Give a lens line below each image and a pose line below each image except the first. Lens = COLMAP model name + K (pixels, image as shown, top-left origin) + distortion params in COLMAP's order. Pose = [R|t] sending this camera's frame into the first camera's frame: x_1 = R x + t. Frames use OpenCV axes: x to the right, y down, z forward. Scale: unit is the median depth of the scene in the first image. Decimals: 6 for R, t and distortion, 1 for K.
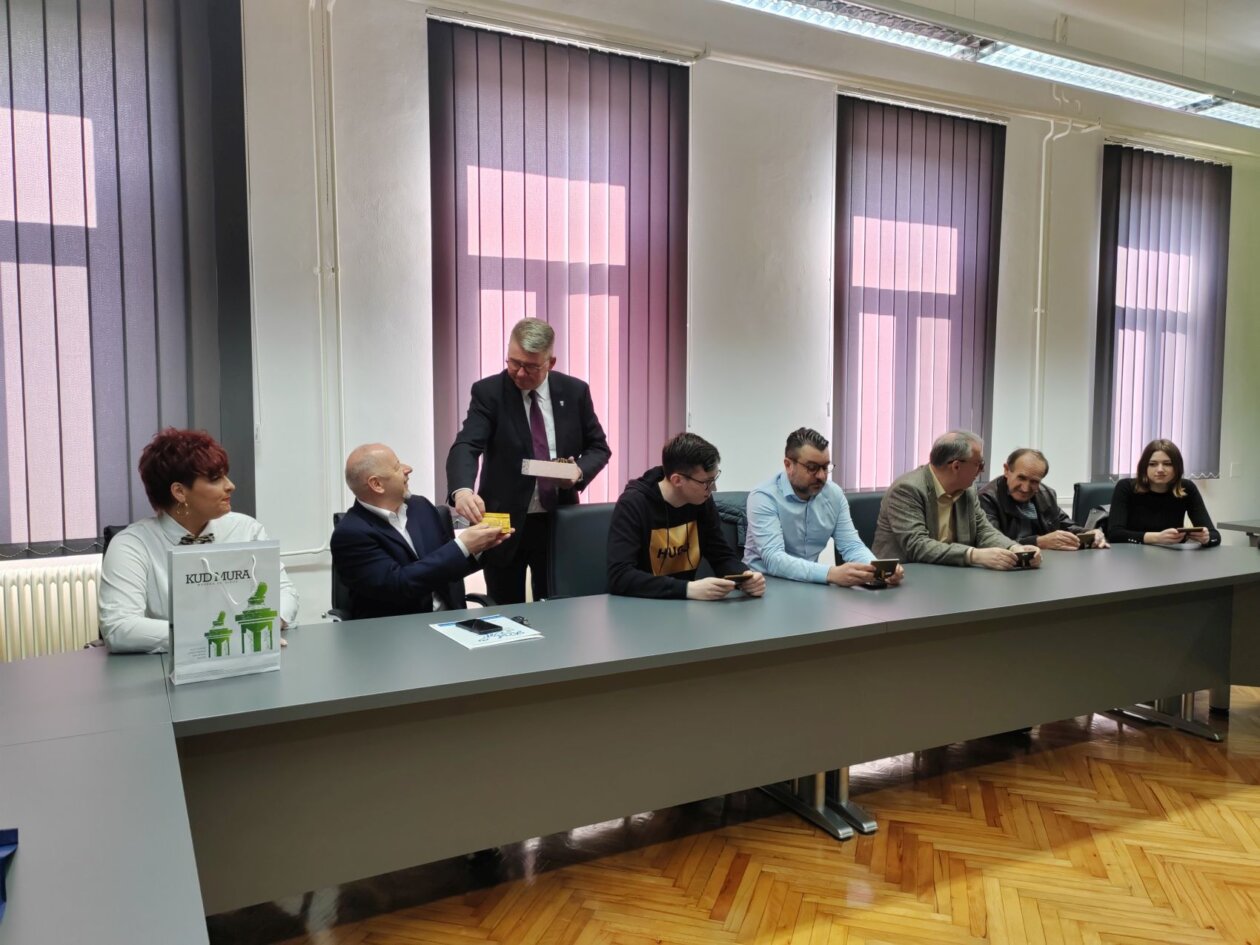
lens RADIAL K [[931.3, 0, 633.2], [0, 931.3, 466.1], [0, 0, 1]] dist [0.060547, -0.066156]
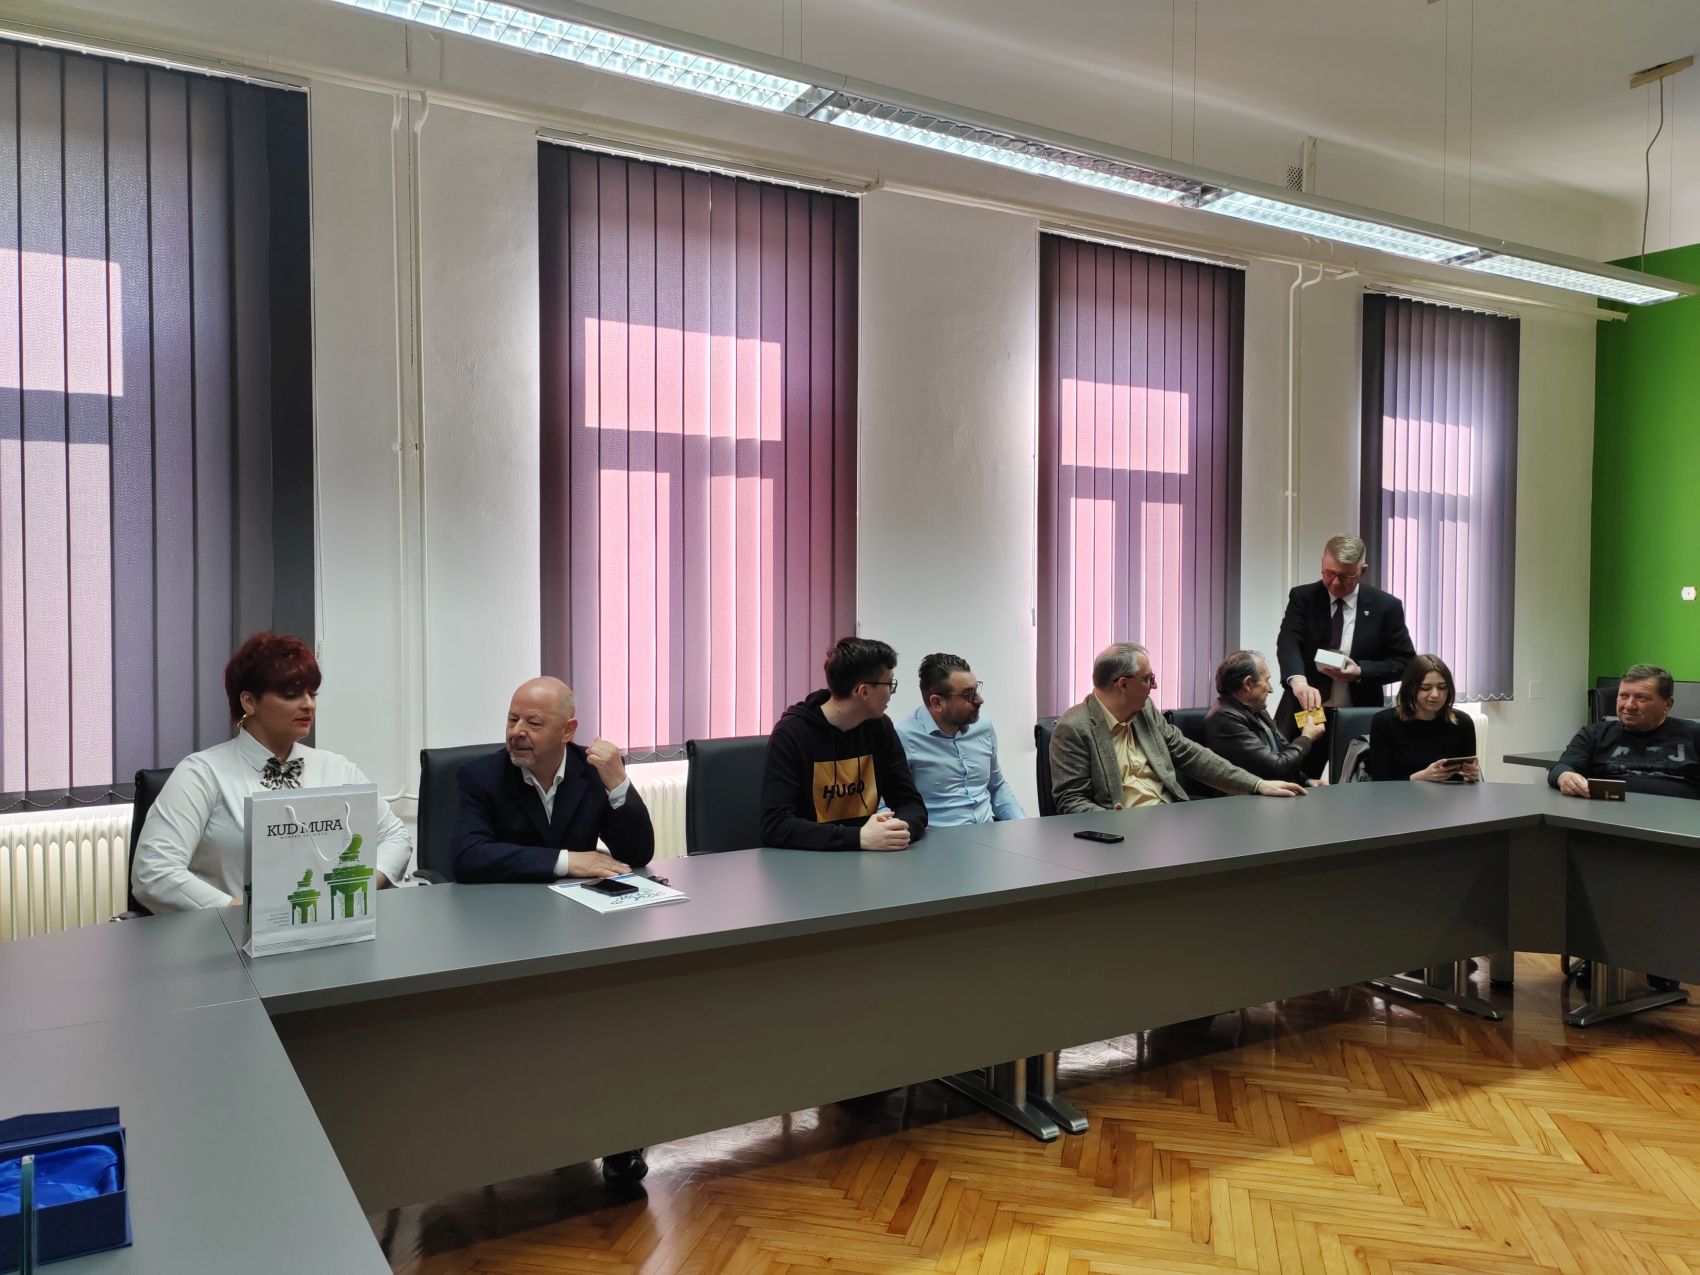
lens RADIAL K [[1256.5, 0, 854.3], [0, 1256.5, 628.9], [0, 0, 1]] dist [0.060547, -0.066156]
pose [[0.998414, -0.000871, 0.056293, -0.008281], [0.003300, 0.999067, -0.043066, -0.006326], [-0.056203, 0.043184, 0.997485, -0.105671]]
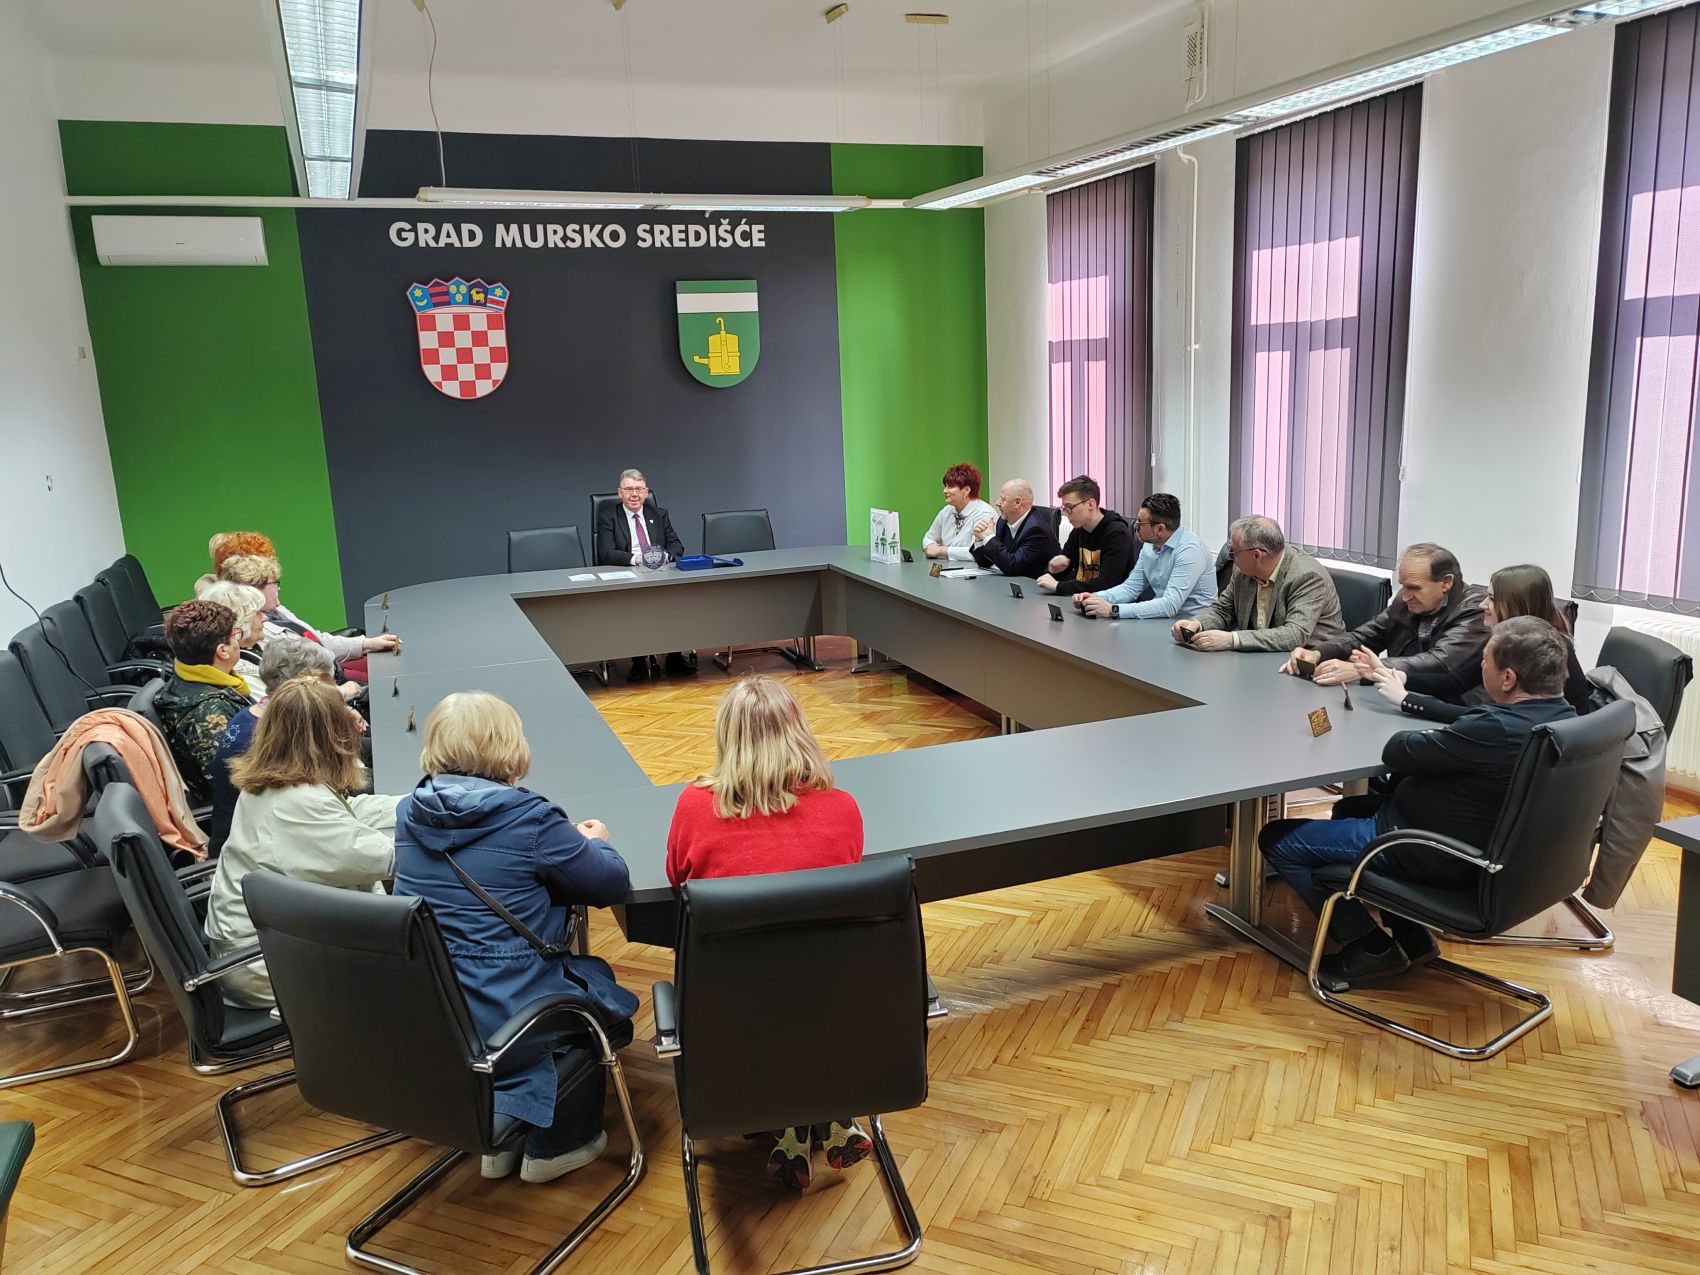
lens RADIAL K [[1256.5, 0, 854.3], [0, 1256.5, 628.9], [0, 0, 1]] dist [0.060547, -0.066156]
pose [[-0.088644, 0.141516, -0.985959, 1.828760], [-0.151782, 0.976377, 0.153787, -0.026611], [0.984431, 0.163283, -0.065070, 0.827466]]
